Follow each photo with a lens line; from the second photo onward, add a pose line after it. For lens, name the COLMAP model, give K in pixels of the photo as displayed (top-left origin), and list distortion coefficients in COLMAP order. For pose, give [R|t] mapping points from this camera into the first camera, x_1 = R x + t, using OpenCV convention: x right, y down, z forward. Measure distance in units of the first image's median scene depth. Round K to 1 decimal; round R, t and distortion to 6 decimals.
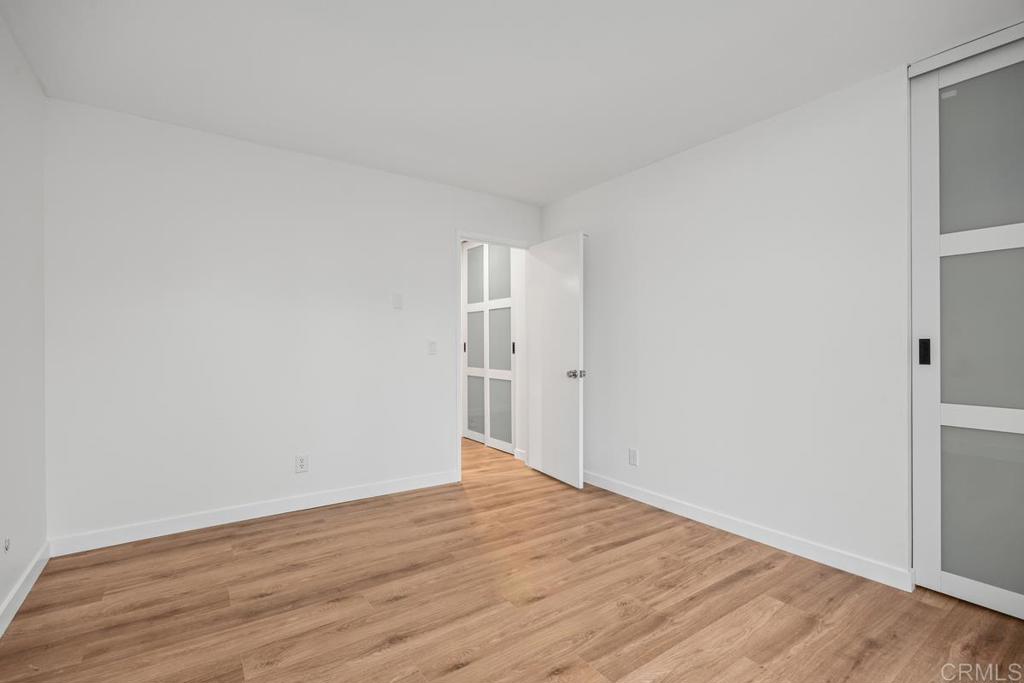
lens RADIAL K [[470.5, 0, 511.1], [0, 470.5, 344.0], [0, 0, 1]] dist [-0.000185, -0.000041]
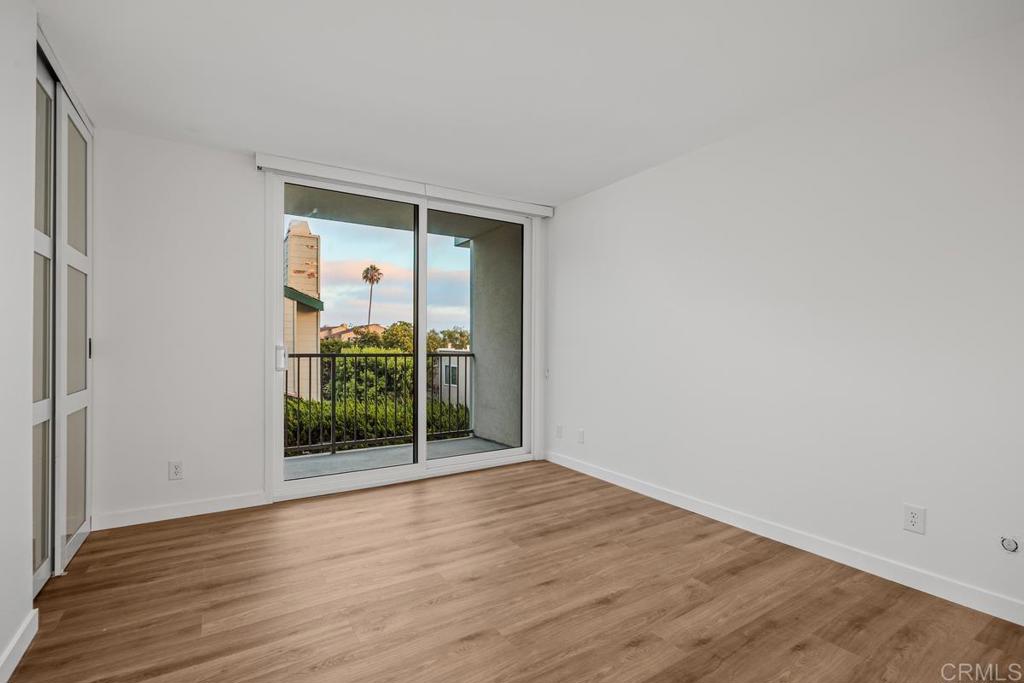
lens RADIAL K [[470.5, 0, 512.5], [0, 470.5, 343.1], [0, 0, 1]] dist [-0.000185, -0.000041]
pose [[-0.998714, -0.001436, 0.050679, -0.069989], [-0.001857, 0.999964, -0.008270, 0.009082], [-0.050666, -0.008353, -0.998681, 1.958737]]
